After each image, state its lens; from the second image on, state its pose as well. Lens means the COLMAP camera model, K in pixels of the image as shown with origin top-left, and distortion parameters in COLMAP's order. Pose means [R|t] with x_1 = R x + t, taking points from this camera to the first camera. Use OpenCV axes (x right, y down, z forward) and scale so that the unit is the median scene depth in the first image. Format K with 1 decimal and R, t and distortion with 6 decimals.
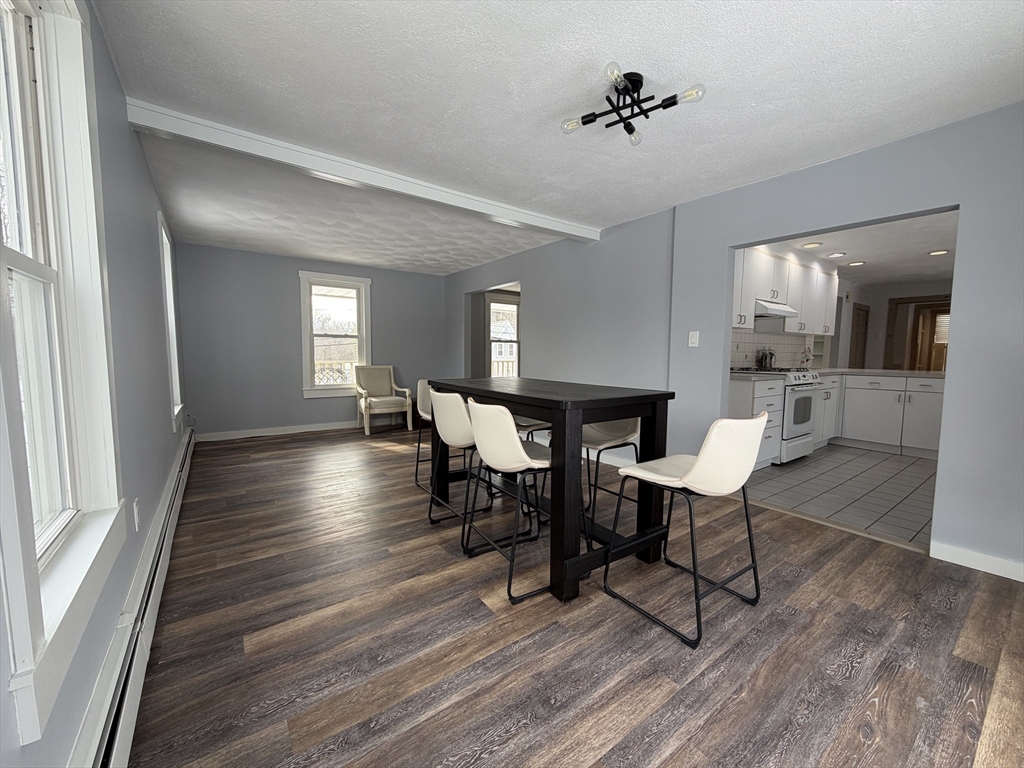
lens RADIAL K [[409.1, 0, 514.1], [0, 409.1, 387.7], [0, 0, 1]] dist [-0.000501, 0.000219]
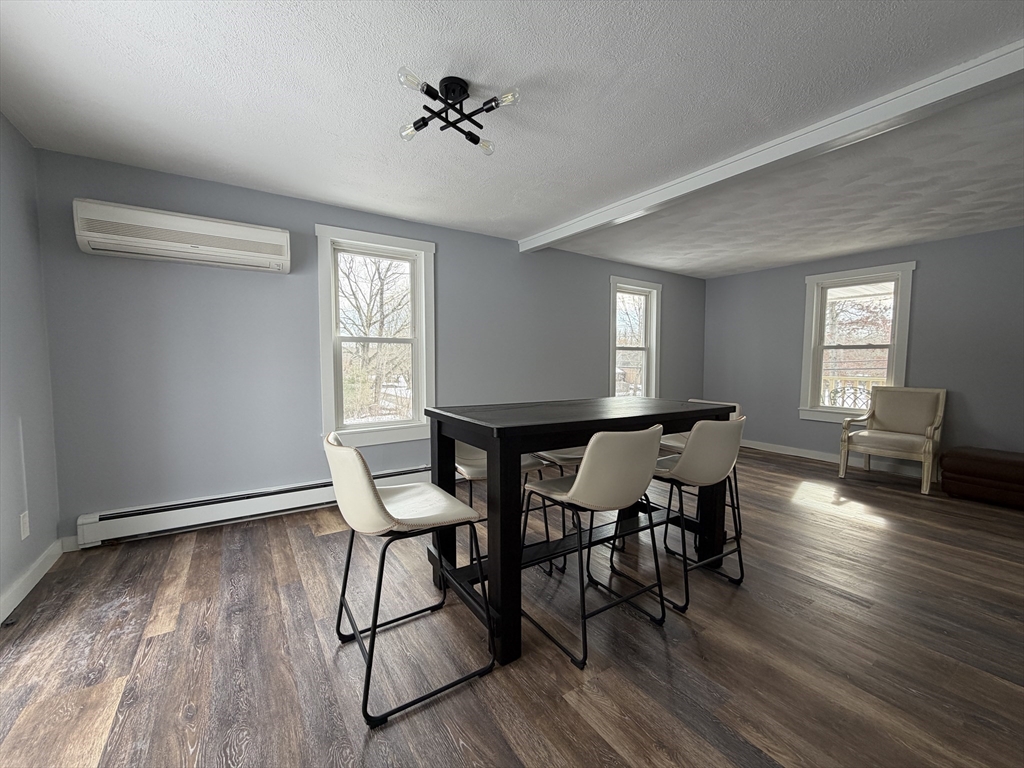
lens RADIAL K [[409.1, 0, 508.7], [0, 409.1, 384.3], [0, 0, 1]] dist [-0.000501, 0.000219]
pose [[-0.043349, 0.052510, -0.997679, 1.457948], [-0.092103, 0.994155, 0.056327, -0.141011], [0.994805, 0.094331, -0.038259, 1.406613]]
